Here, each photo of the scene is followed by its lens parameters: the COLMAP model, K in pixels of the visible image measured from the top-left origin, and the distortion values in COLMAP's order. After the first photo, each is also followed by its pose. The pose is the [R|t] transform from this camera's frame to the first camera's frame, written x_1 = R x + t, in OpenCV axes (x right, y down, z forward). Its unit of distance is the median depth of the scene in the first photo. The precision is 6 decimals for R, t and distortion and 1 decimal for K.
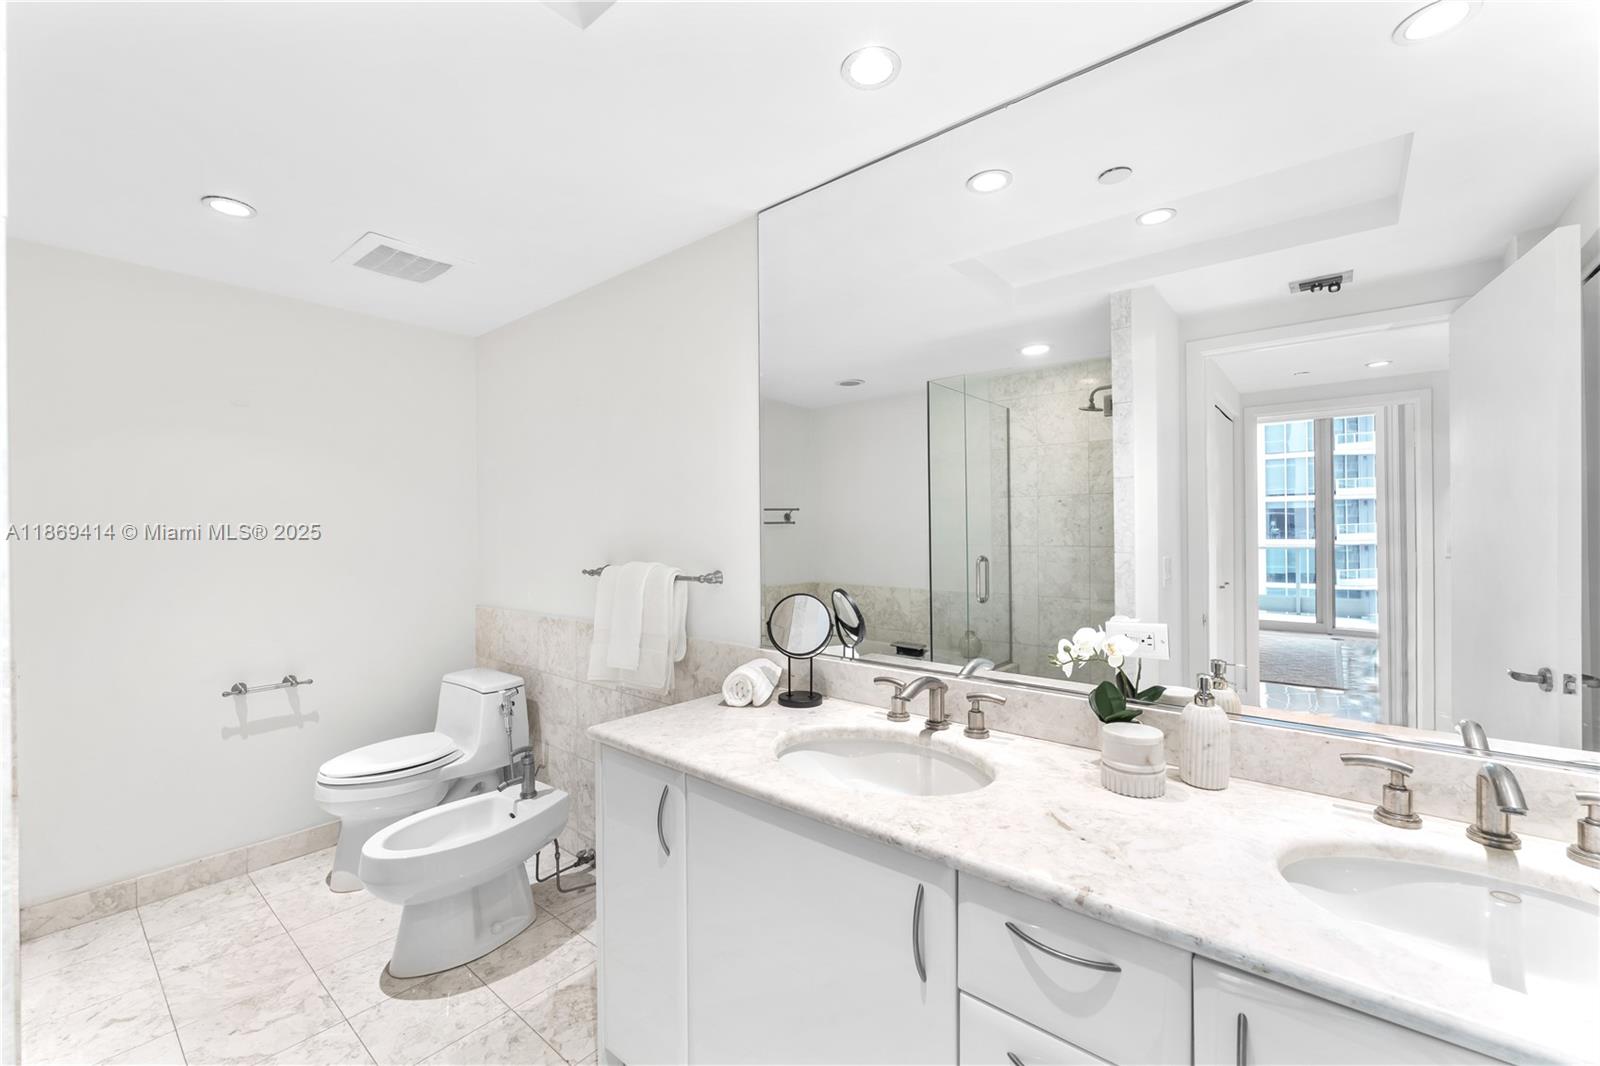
lens RADIAL K [[652.3, 0, 800.0], [0, 652.3, 533.0], [0, 0, 1]] dist [0.001931, 0.000138]
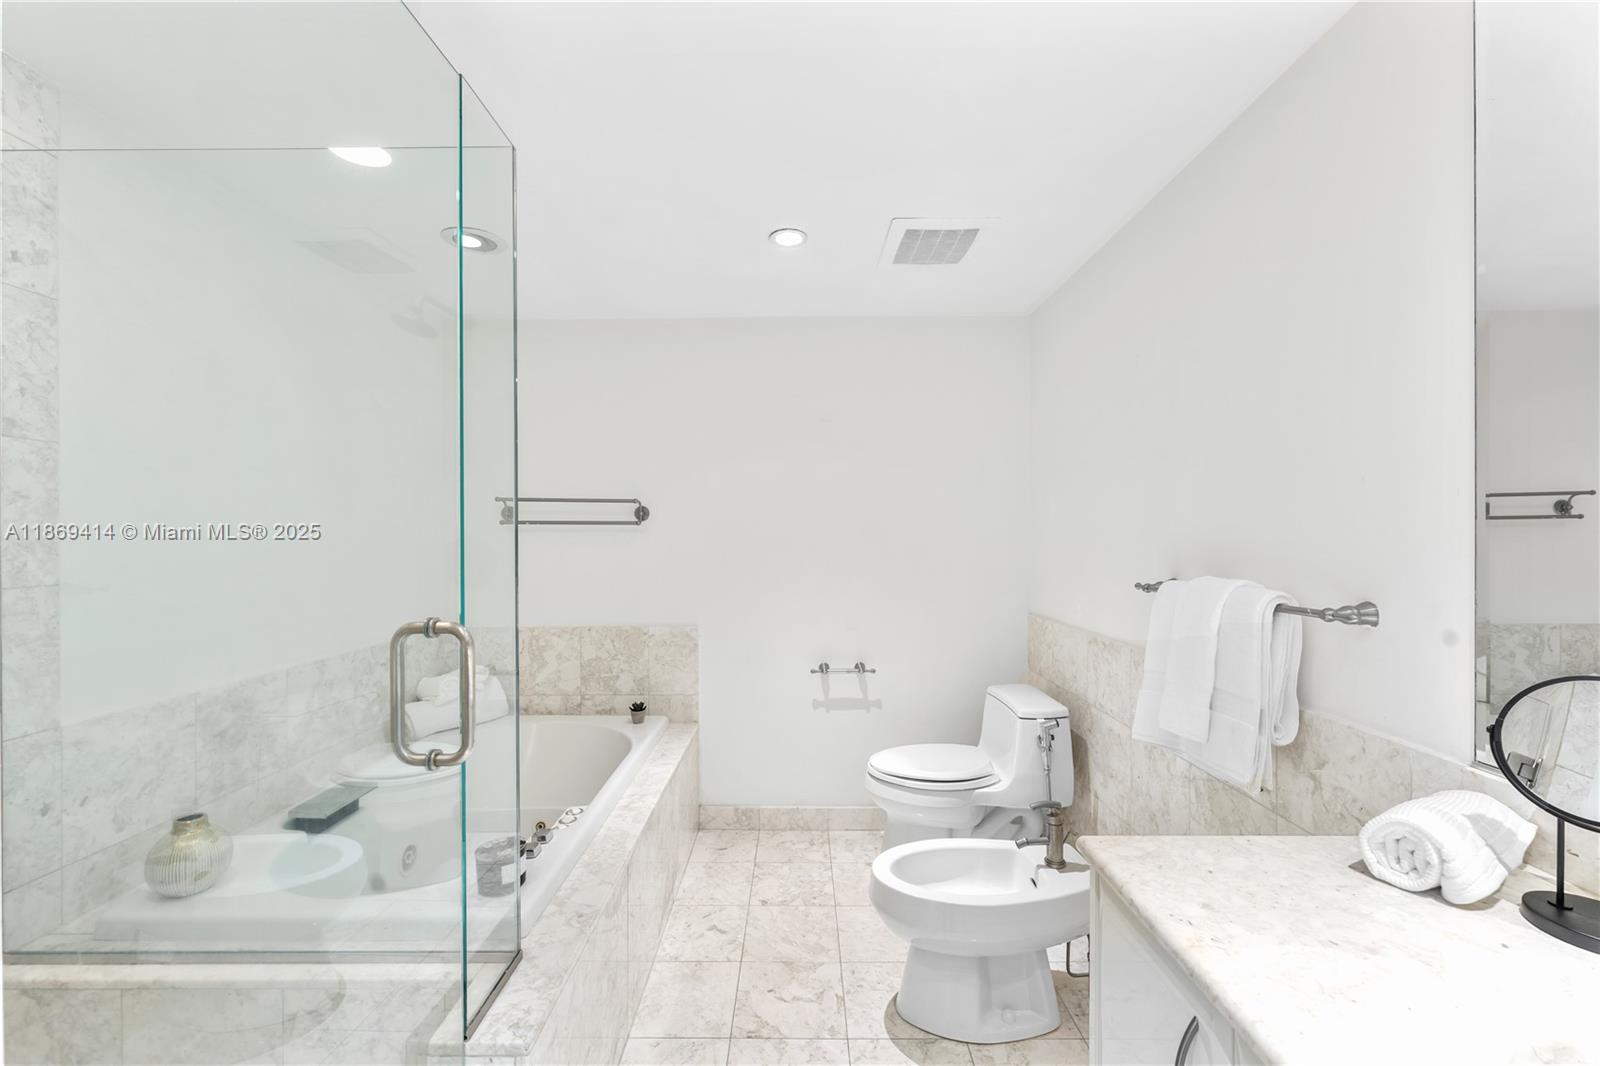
lens RADIAL K [[652.1, 0, 798.1], [0, 652.1, 536.2], [0, 0, 1]] dist [-0.002348, 0.000050]
pose [[0.632077, 0.007810, -0.774866, -0.002757], [-0.003412, 0.999968, 0.007296, -0.000969], [0.774898, -0.001968, 0.632083, 0.267322]]
